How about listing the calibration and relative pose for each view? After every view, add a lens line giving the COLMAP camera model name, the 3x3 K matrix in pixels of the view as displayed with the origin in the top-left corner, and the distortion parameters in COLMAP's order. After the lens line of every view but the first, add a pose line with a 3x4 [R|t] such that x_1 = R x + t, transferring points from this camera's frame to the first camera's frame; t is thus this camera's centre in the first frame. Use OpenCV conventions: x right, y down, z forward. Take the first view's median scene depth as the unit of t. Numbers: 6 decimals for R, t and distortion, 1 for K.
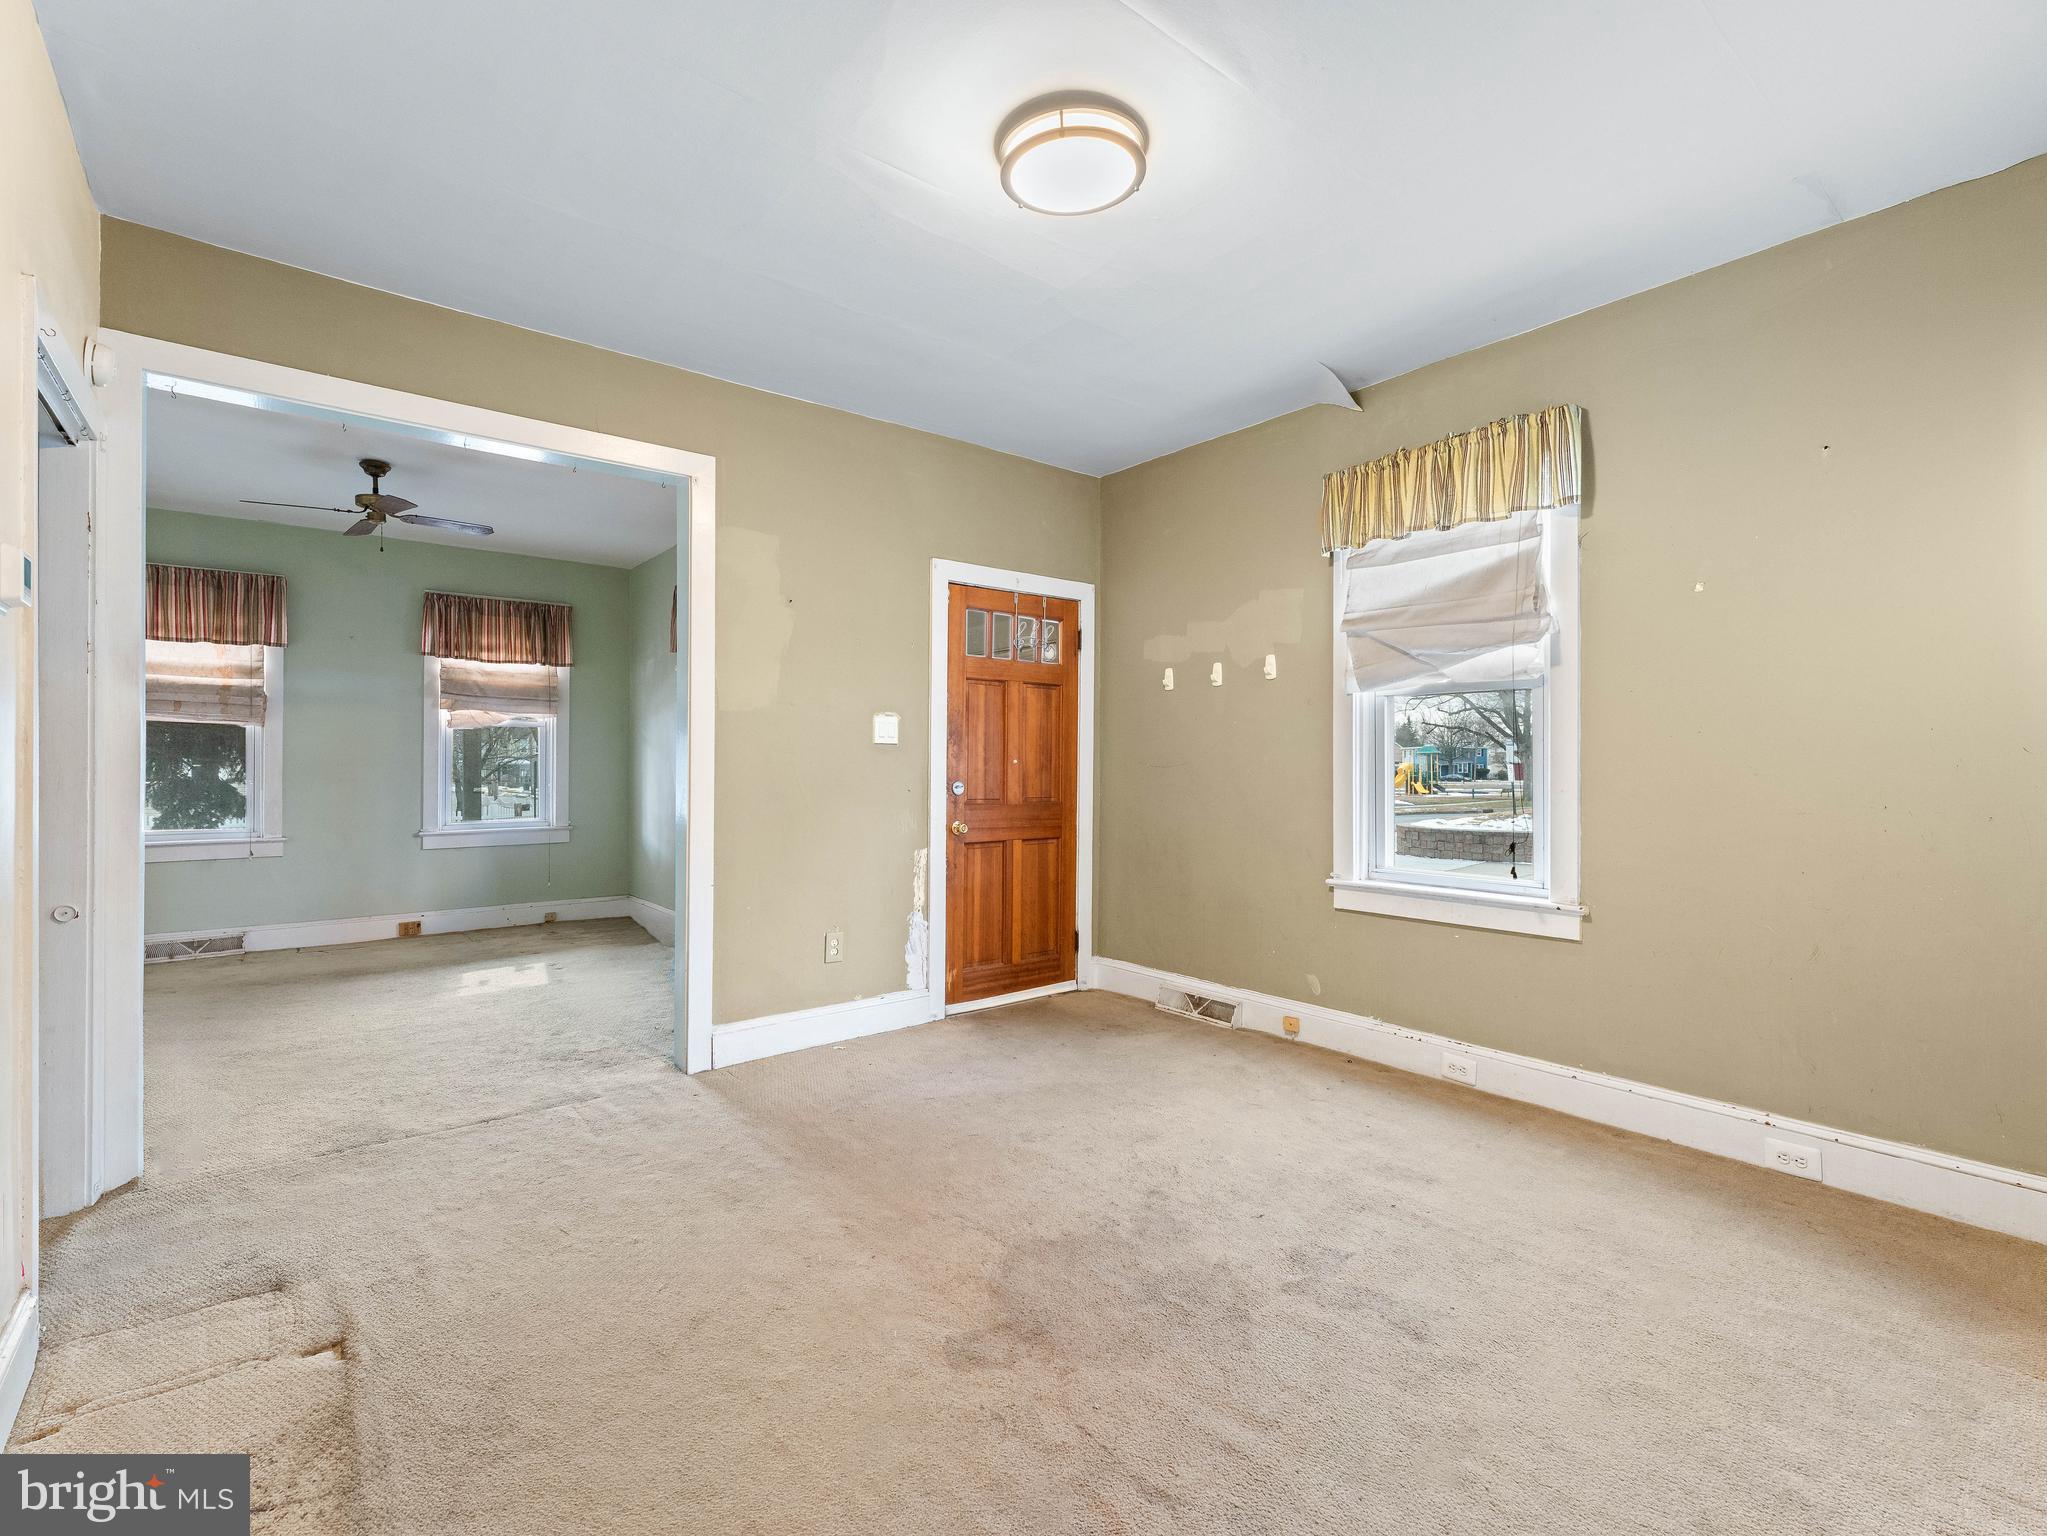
lens RADIAL K [[938.2, 0, 1028.2], [0, 938.2, 760.2], [0, 0, 1]] dist [-0.002123, -0.000873]
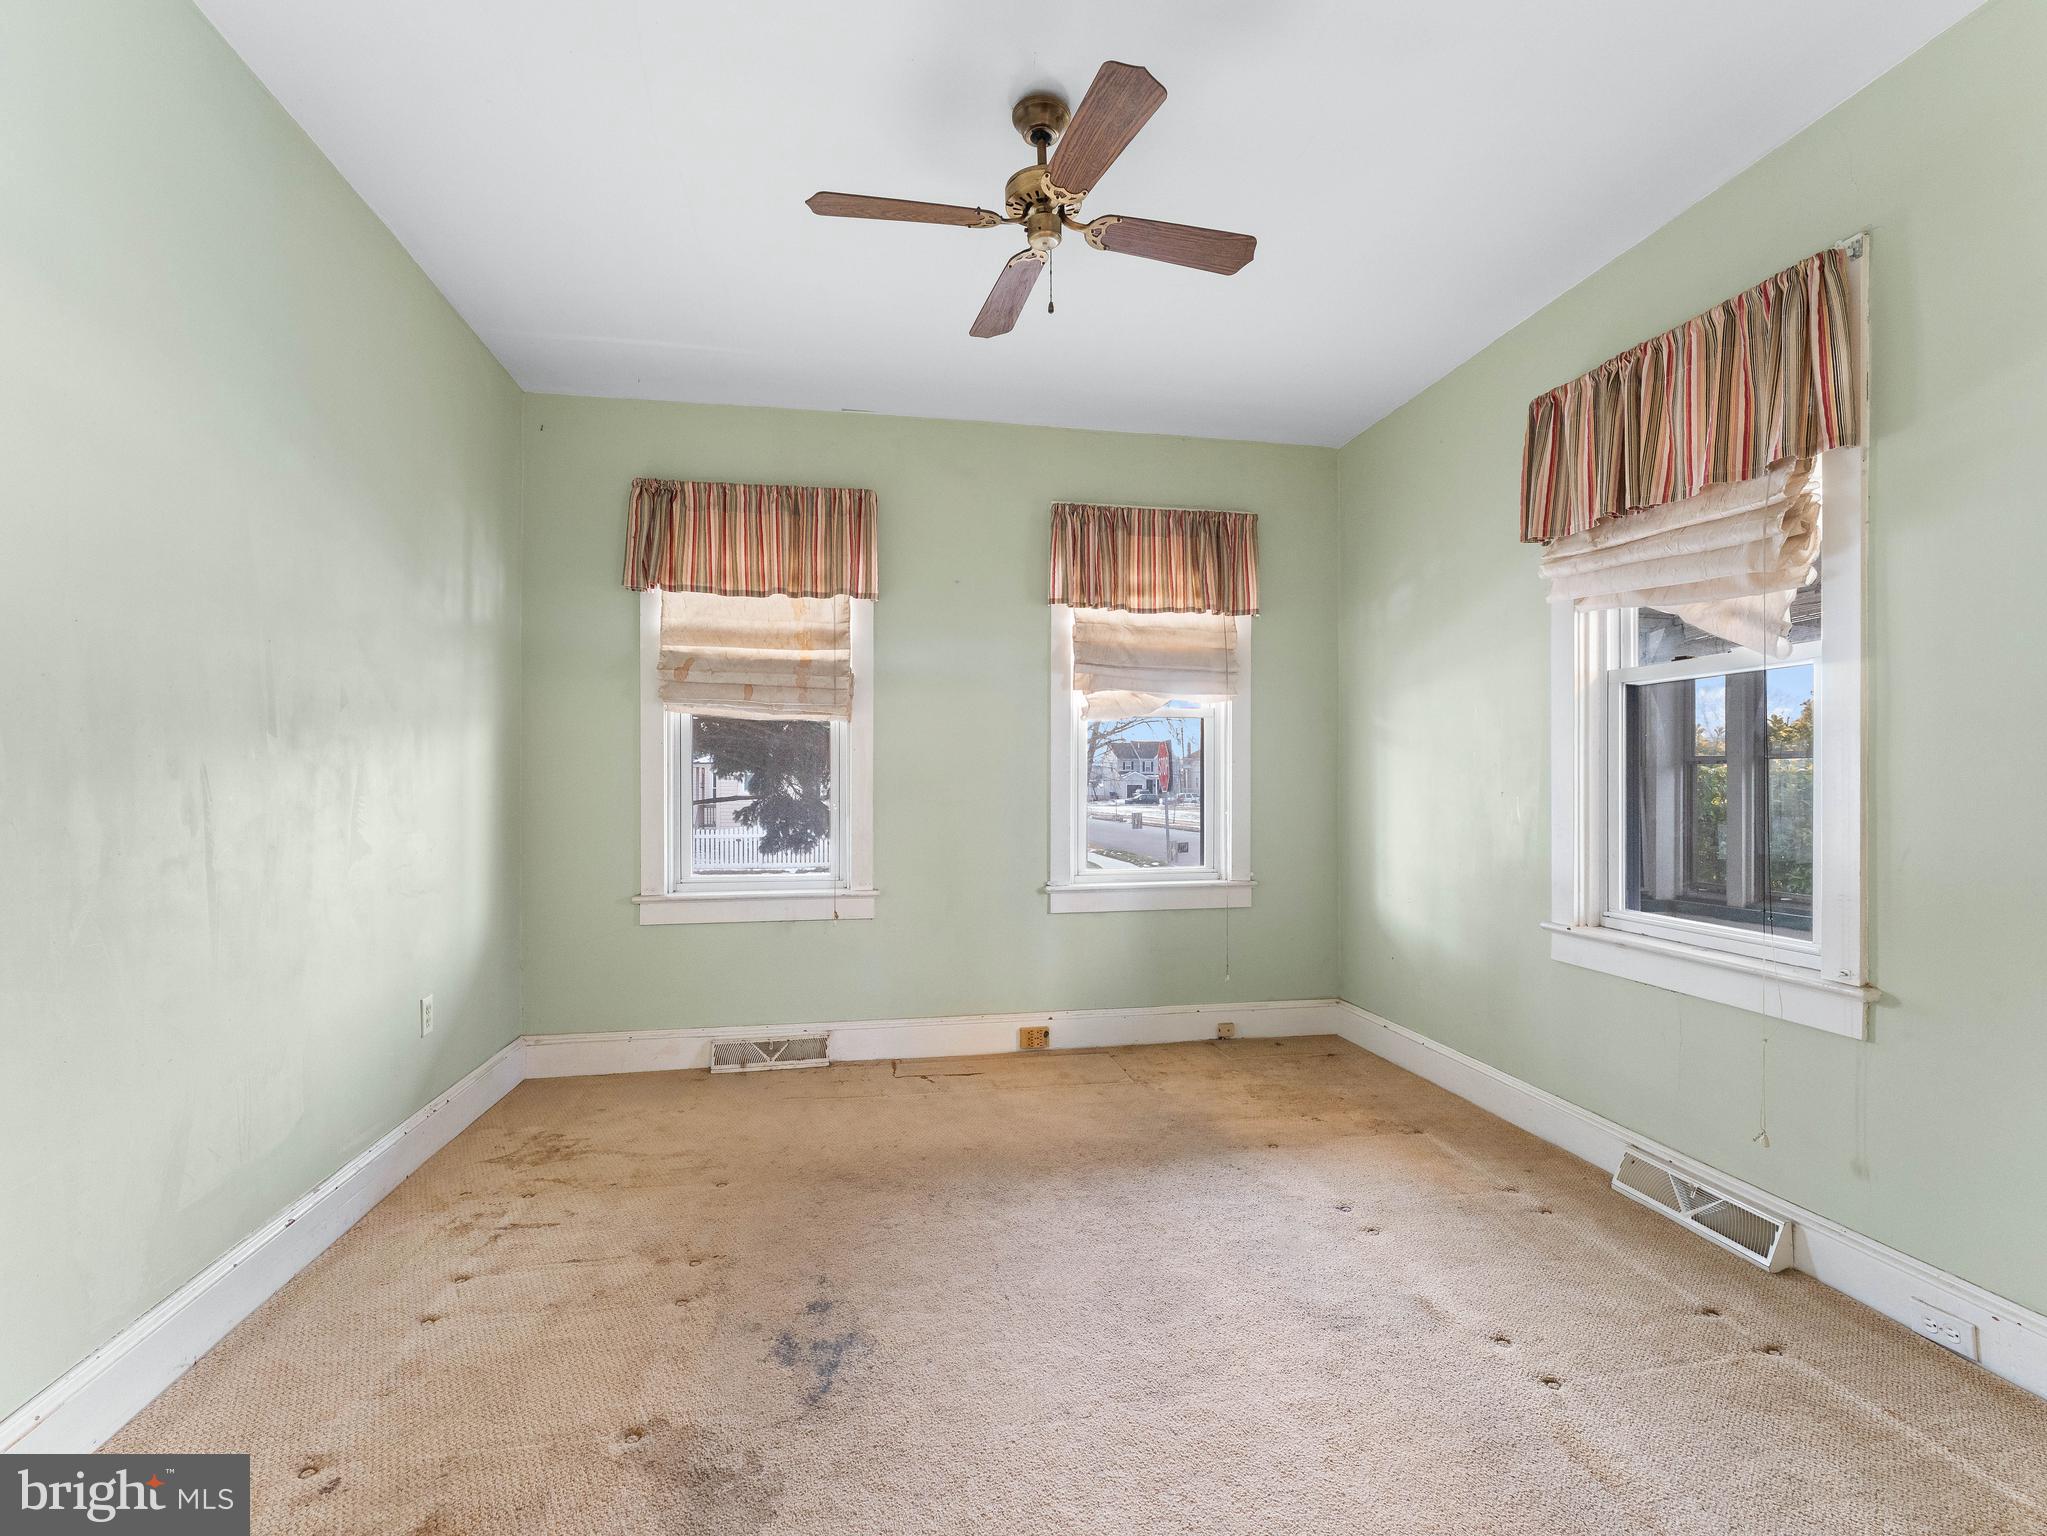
lens RADIAL K [[938.2, 0, 1024.1], [0, 938.2, 773.3], [0, 0, 1]] dist [-0.002123, -0.000873]
pose [[0.880203, -0.001911, -0.474594, -0.362799], [0.003607, 0.999990, 0.002664, -0.000991], [0.474584, -0.004057, 0.880201, 0.437705]]
